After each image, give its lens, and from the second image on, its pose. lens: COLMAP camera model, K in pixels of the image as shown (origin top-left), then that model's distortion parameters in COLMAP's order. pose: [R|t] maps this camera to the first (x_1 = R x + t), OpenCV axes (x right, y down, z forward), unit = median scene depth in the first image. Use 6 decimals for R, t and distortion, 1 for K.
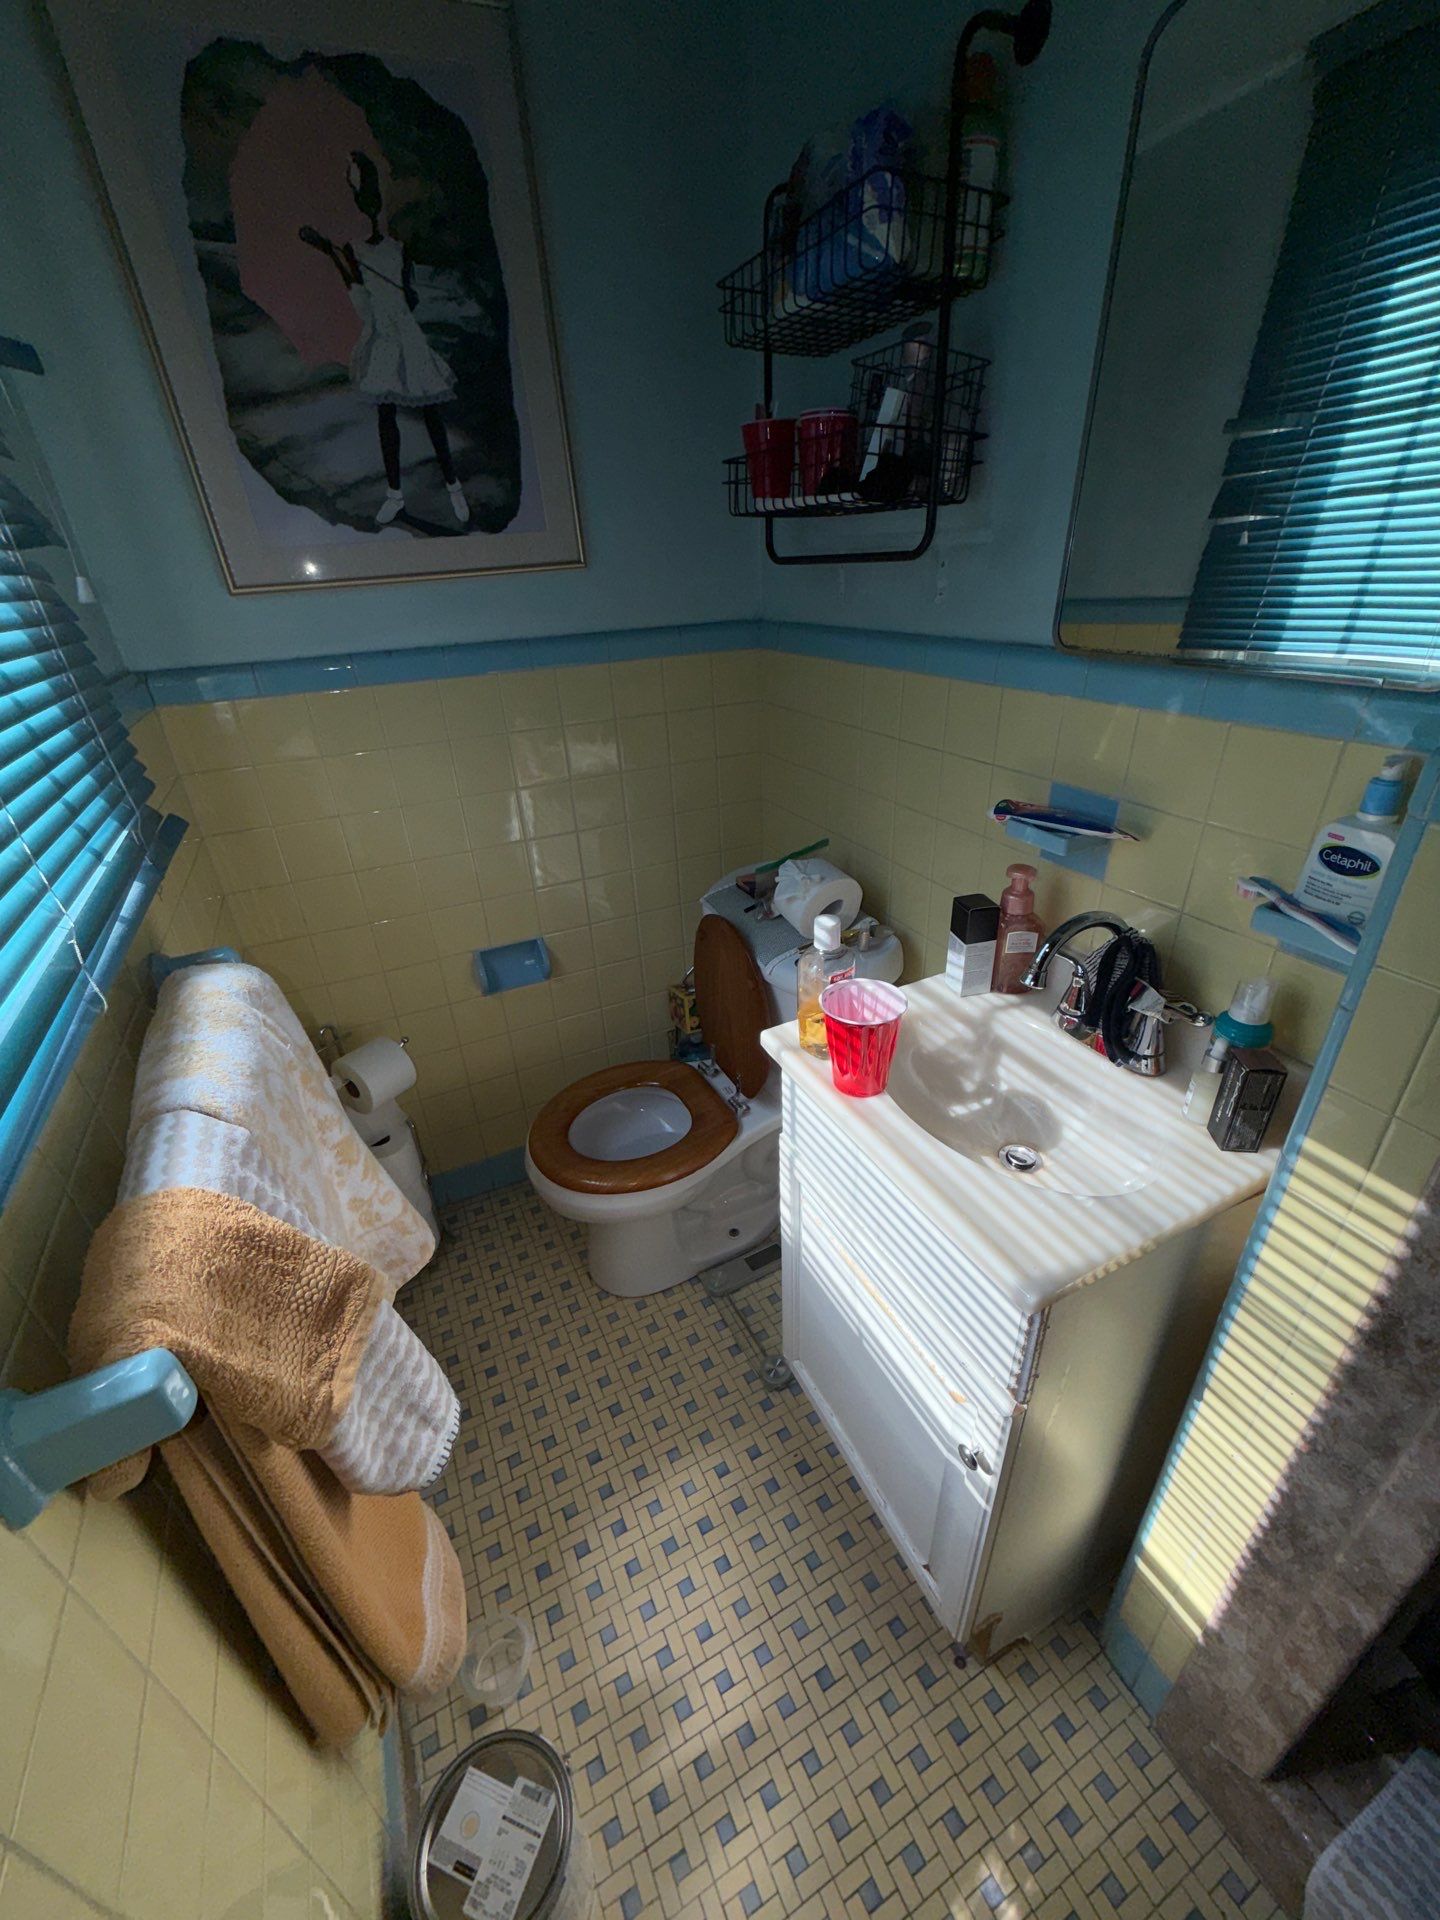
lens RADIAL K [[768.1, 0, 720.1], [0, 768.1, 958.1], [0, 0, 1]] dist [-0.000591, 0.000643]
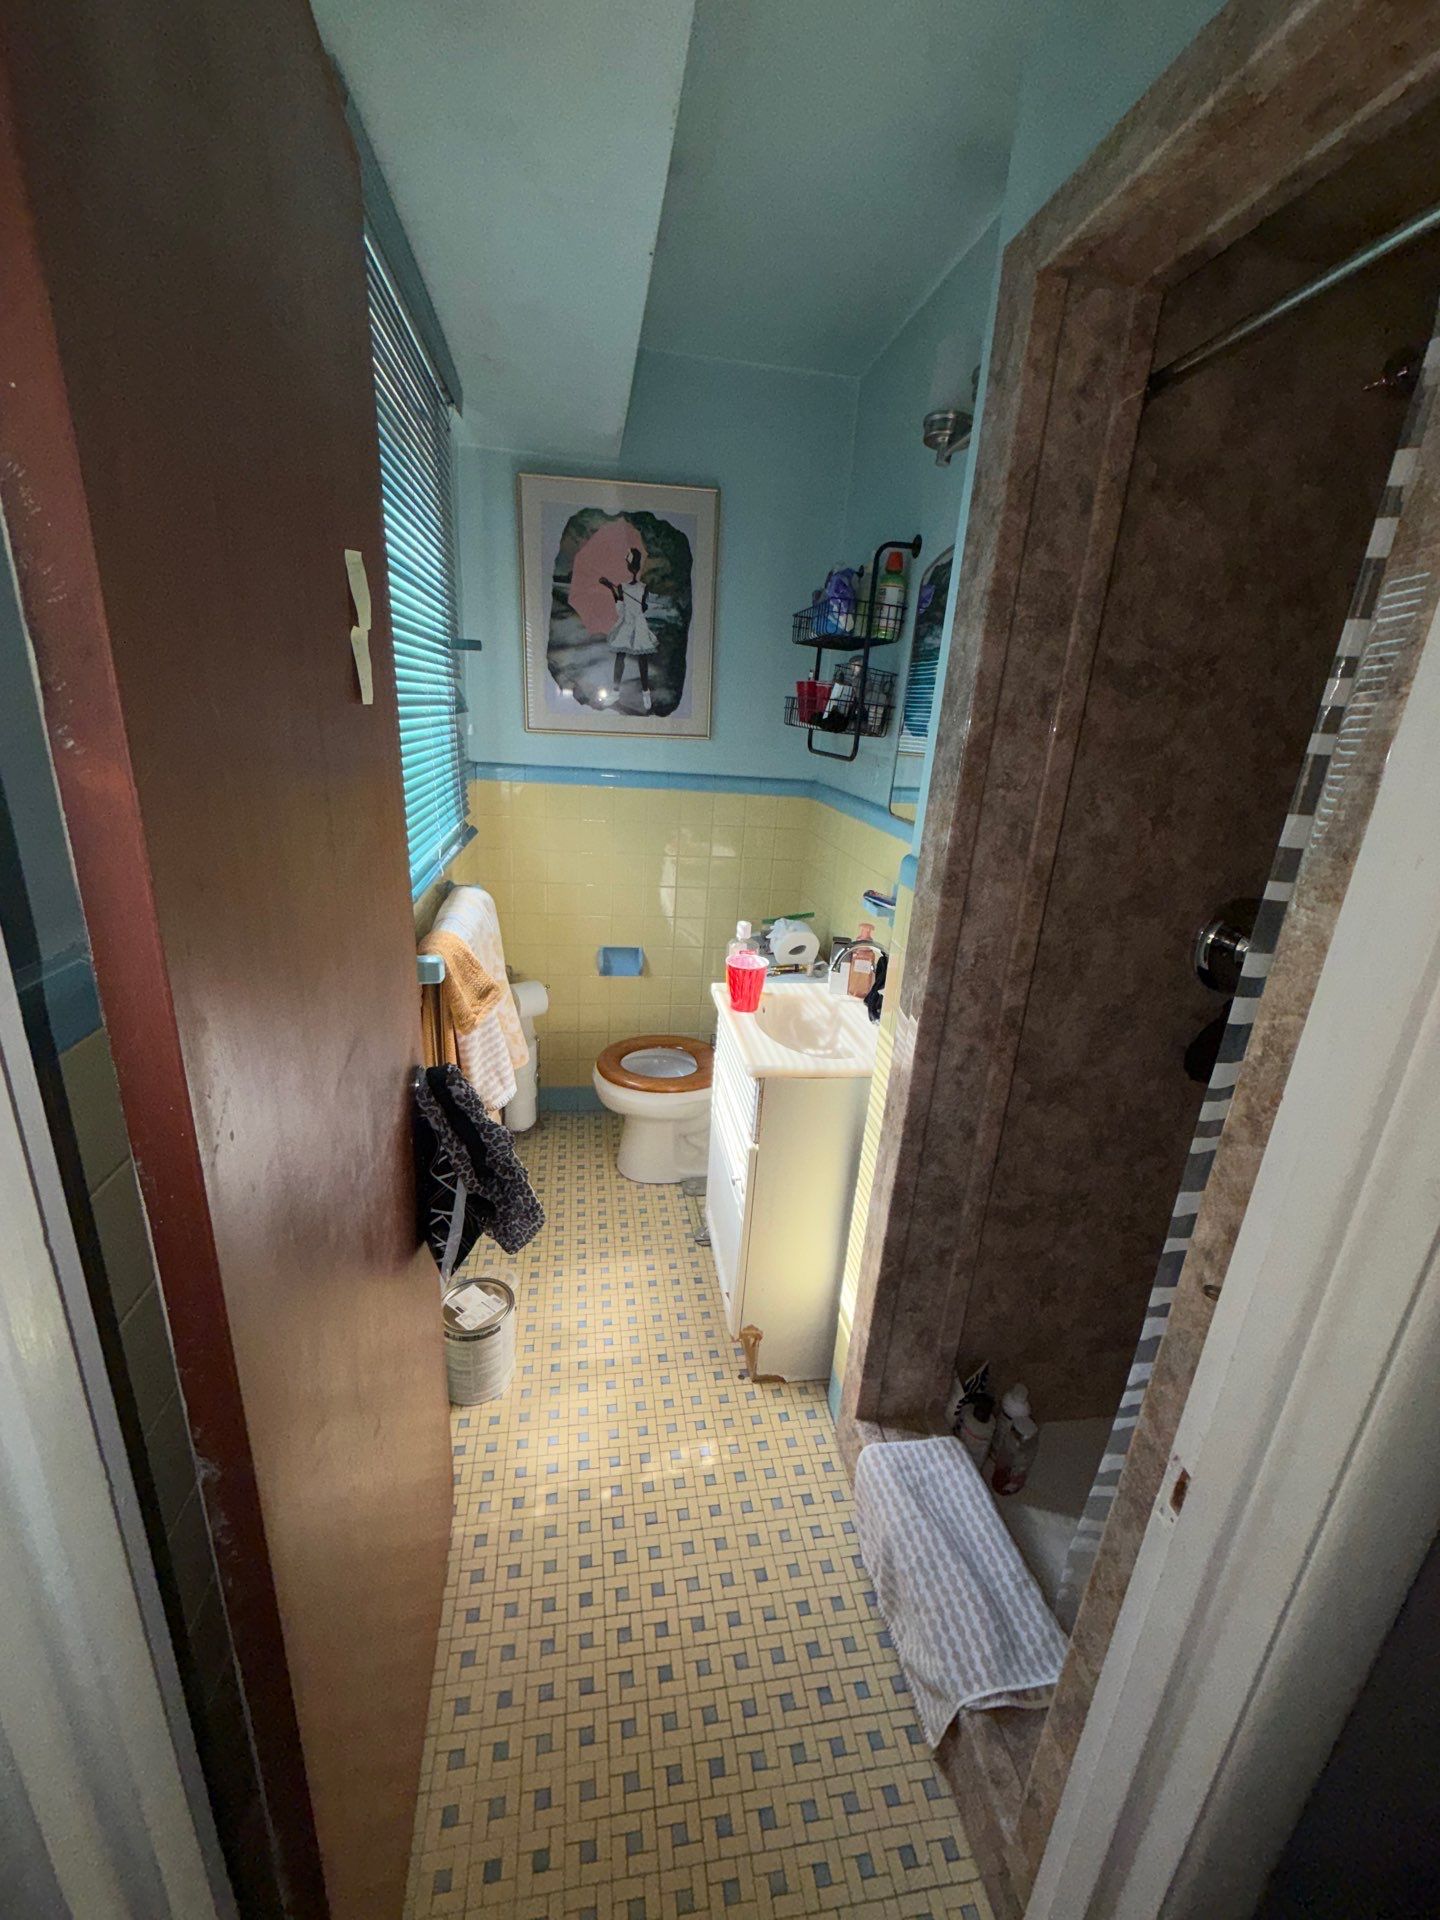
lens RADIAL K [[768.1, 0, 718.4], [0, 768.1, 959.1], [0, 0, 1]] dist [-0.000591, 0.000643]
pose [[0.949857, 0.195486, -0.244043, 0.471228], [-0.233576, 0.962475, -0.138146, 0.269823], [0.207880, 0.188221, 0.959874, -0.745438]]
